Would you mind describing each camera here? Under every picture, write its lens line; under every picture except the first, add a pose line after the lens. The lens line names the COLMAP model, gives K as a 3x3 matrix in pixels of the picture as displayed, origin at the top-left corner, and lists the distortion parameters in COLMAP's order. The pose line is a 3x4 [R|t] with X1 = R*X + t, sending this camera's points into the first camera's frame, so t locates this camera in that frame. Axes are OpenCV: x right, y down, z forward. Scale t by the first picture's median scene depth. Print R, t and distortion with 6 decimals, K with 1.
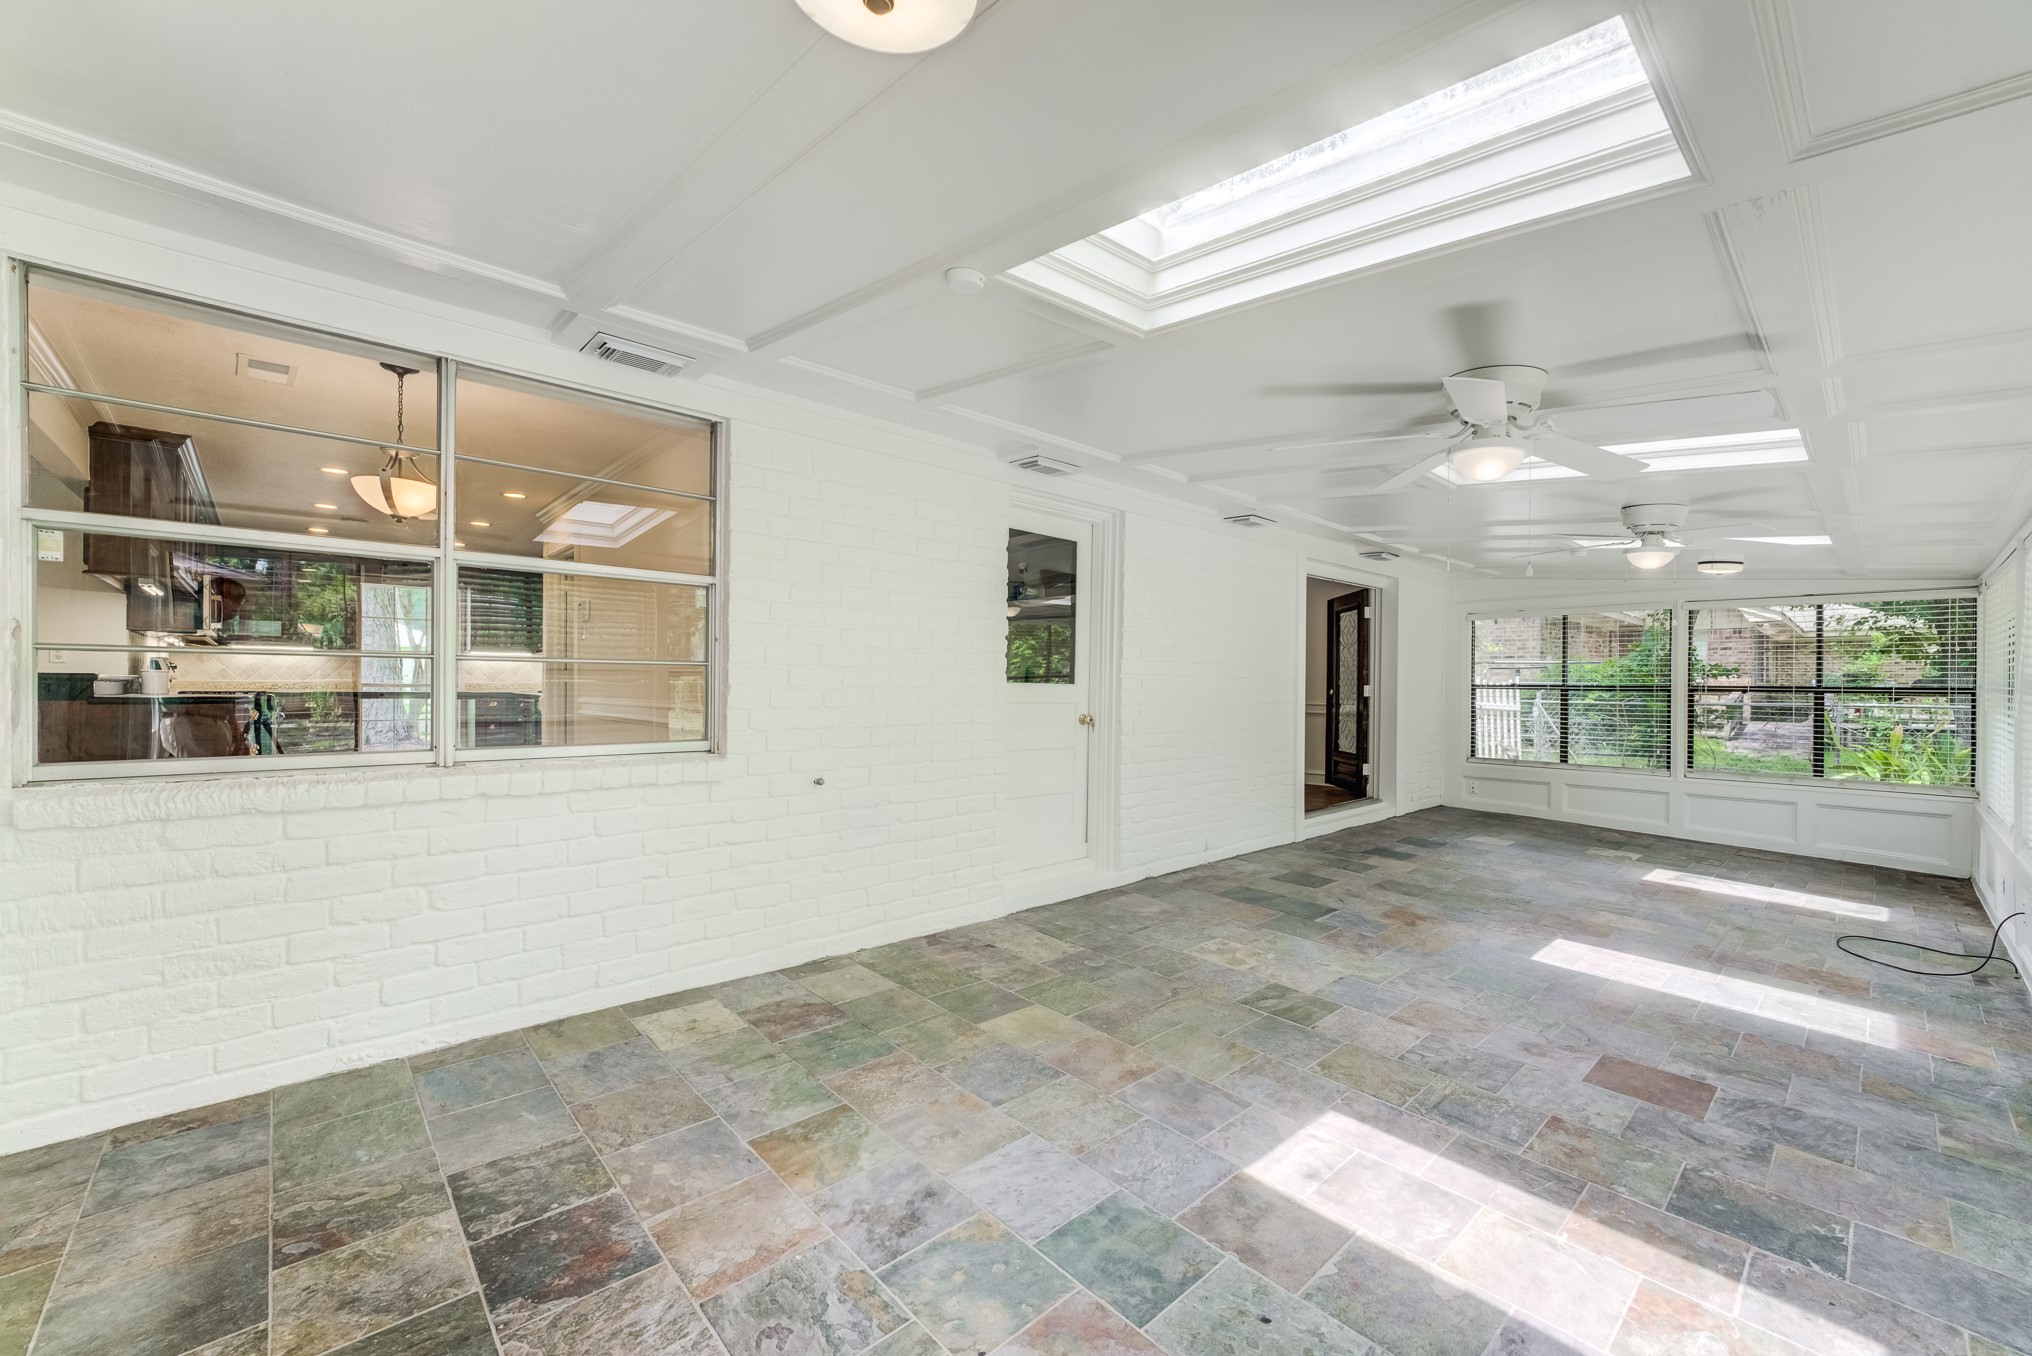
lens RADIAL K [[809.1, 0, 1018.2], [0, 809.1, 677.5], [0, 0, 1]] dist [-0.011999, 0.002103]
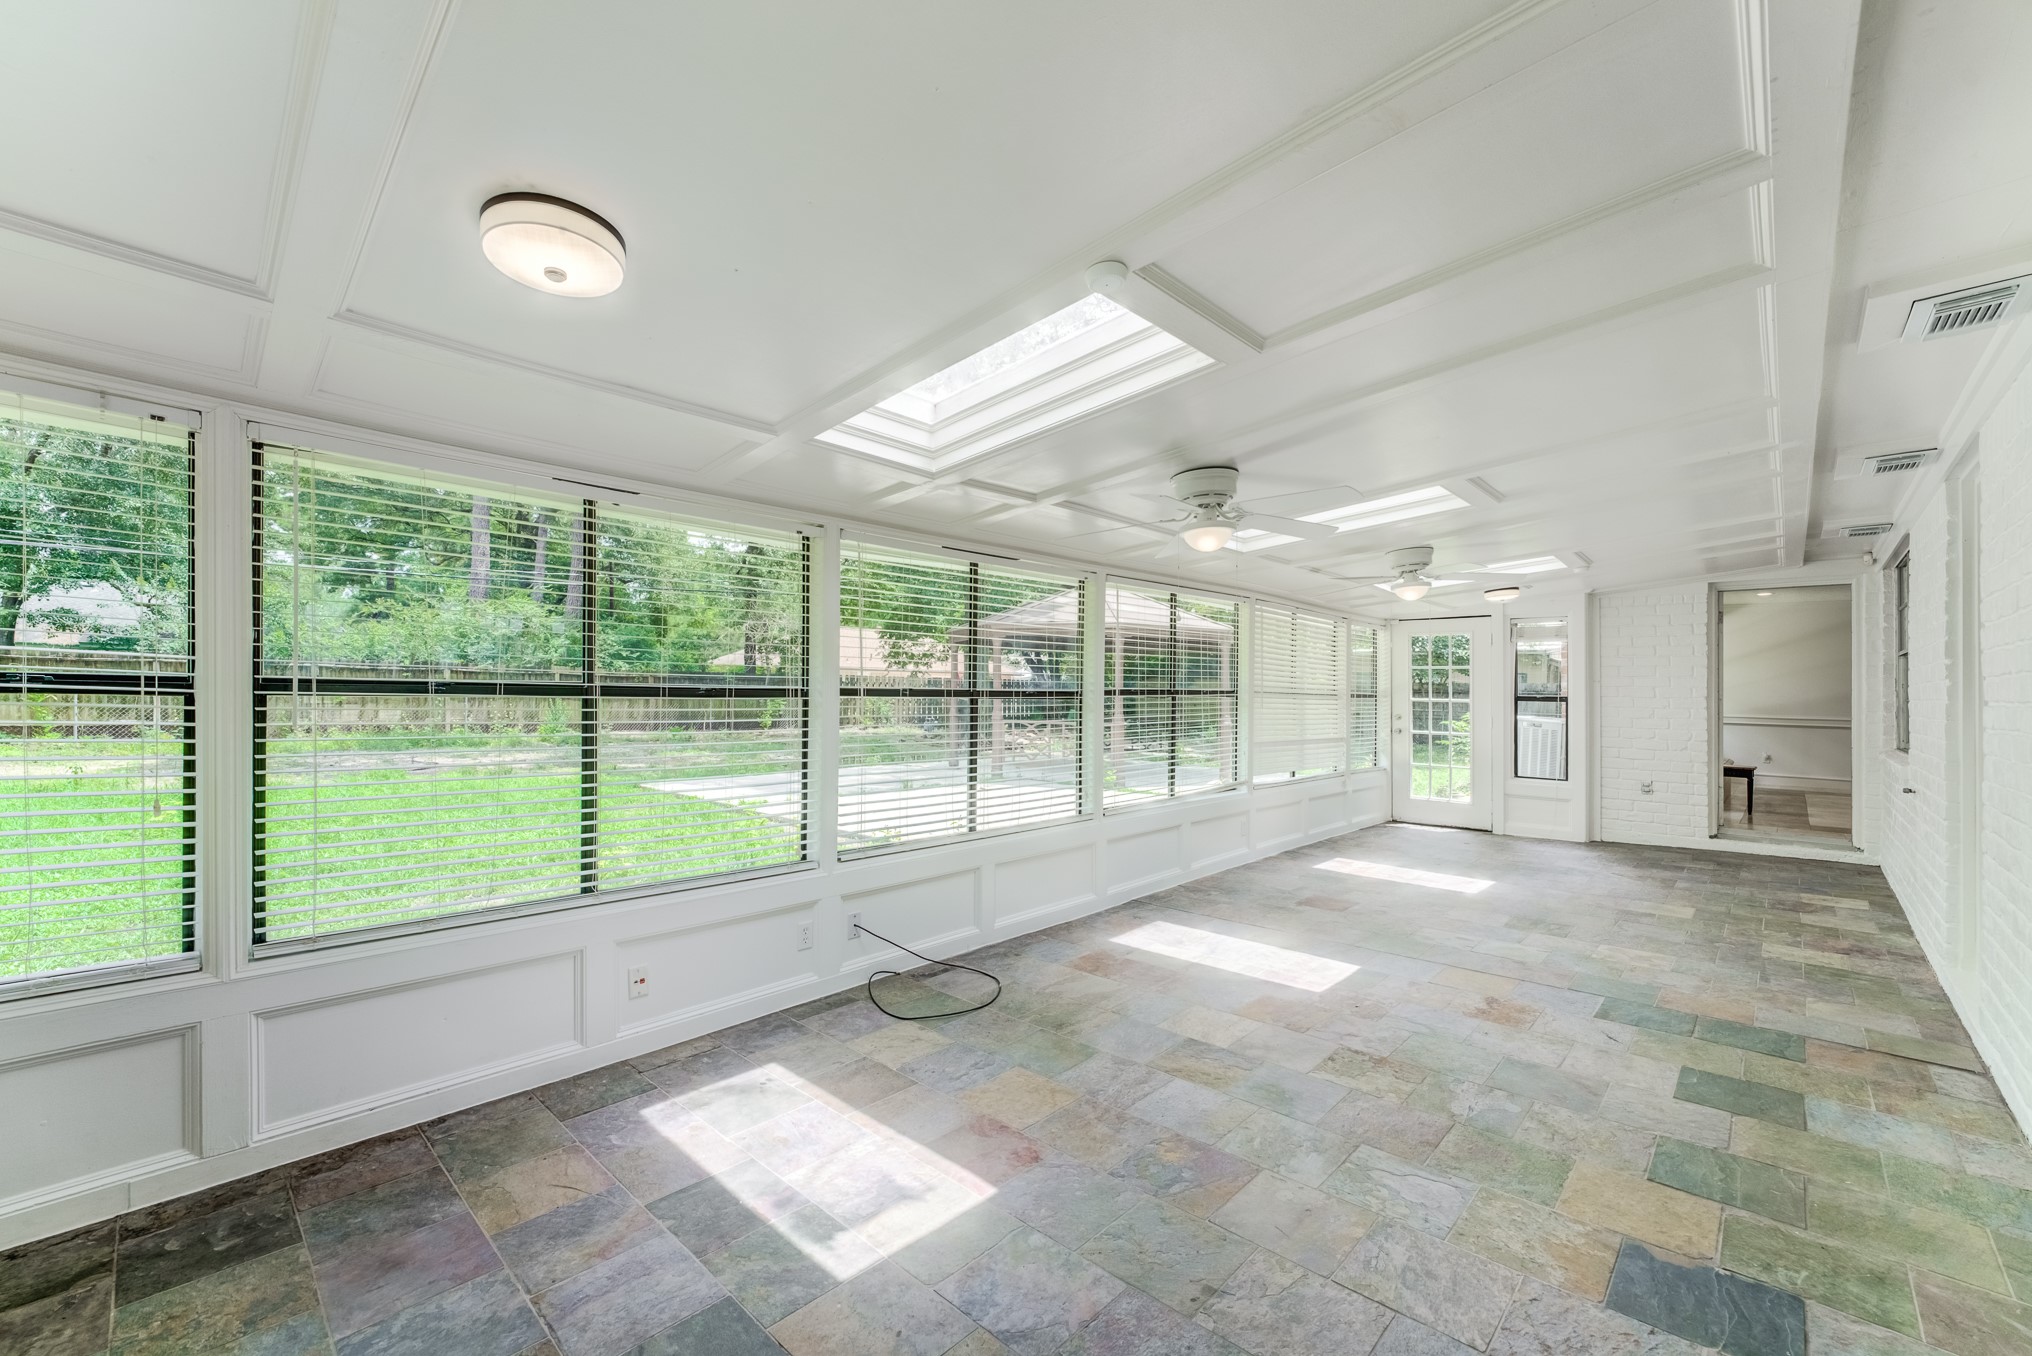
lens RADIAL K [[809.1, 0, 999.5], [0, 809.1, 685.3], [0, 0, 1]] dist [-0.011999, 0.002103]
pose [[-0.998602, -0.036236, -0.038486, 1.427669], [-0.035807, 0.999290, -0.011758, 0.020949], [0.038885, -0.010364, -0.999190, 2.498723]]
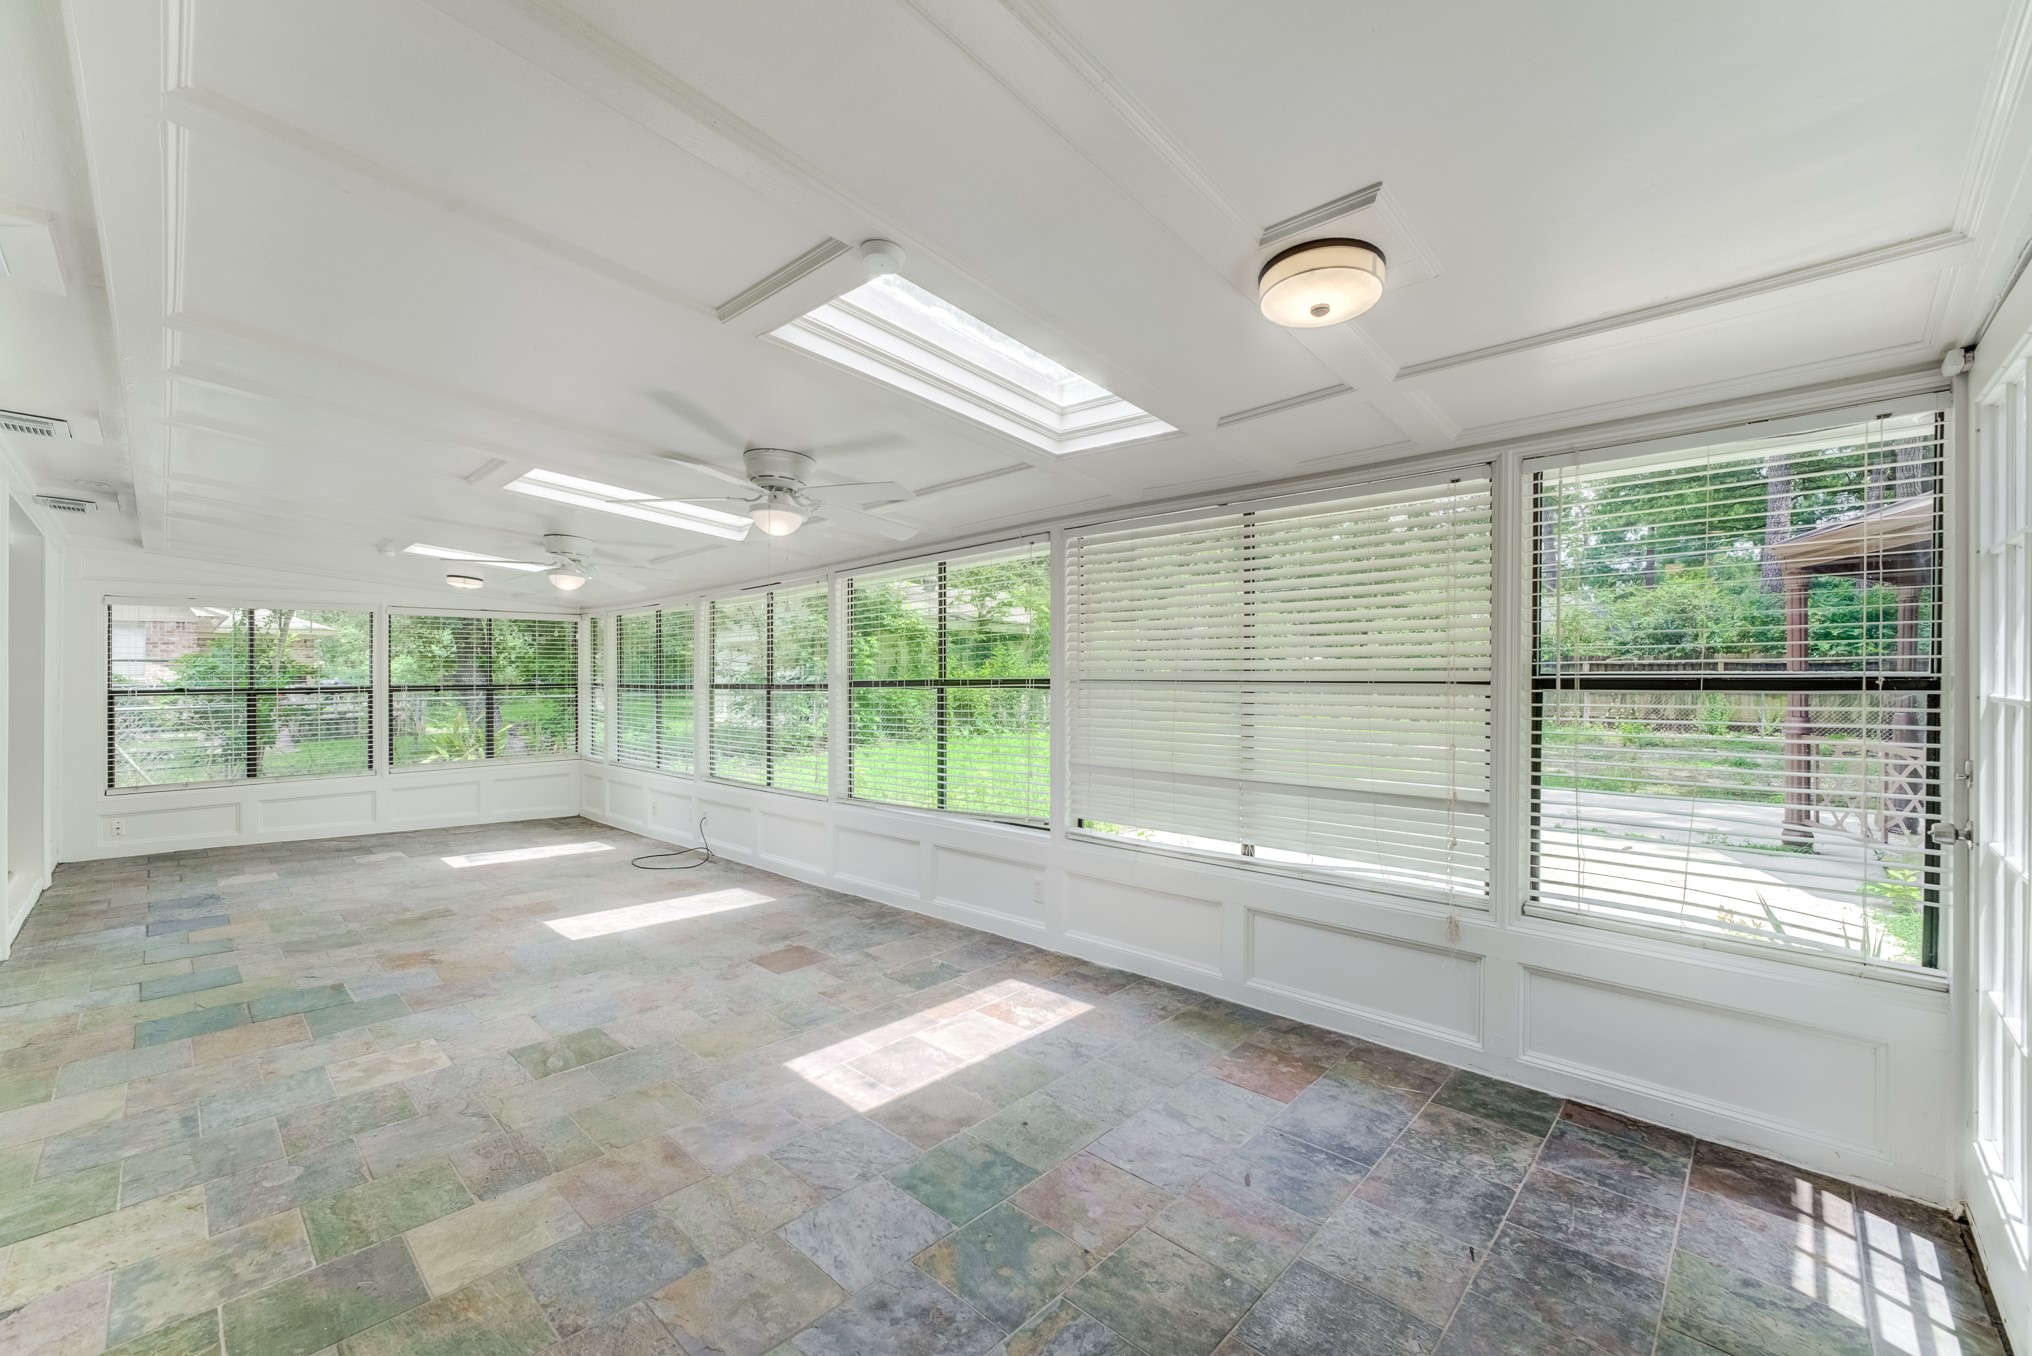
lens RADIAL K [[809.1, 0, 1012.6], [0, 809.1, 680.0], [0, 0, 1]] dist [-0.011999, 0.002103]
pose [[-0.059139, -0.015092, 0.998136, -0.607696], [0.004106, 0.999874, 0.015361, -0.024982], [-0.998241, 0.005007, -0.059070, 0.571561]]
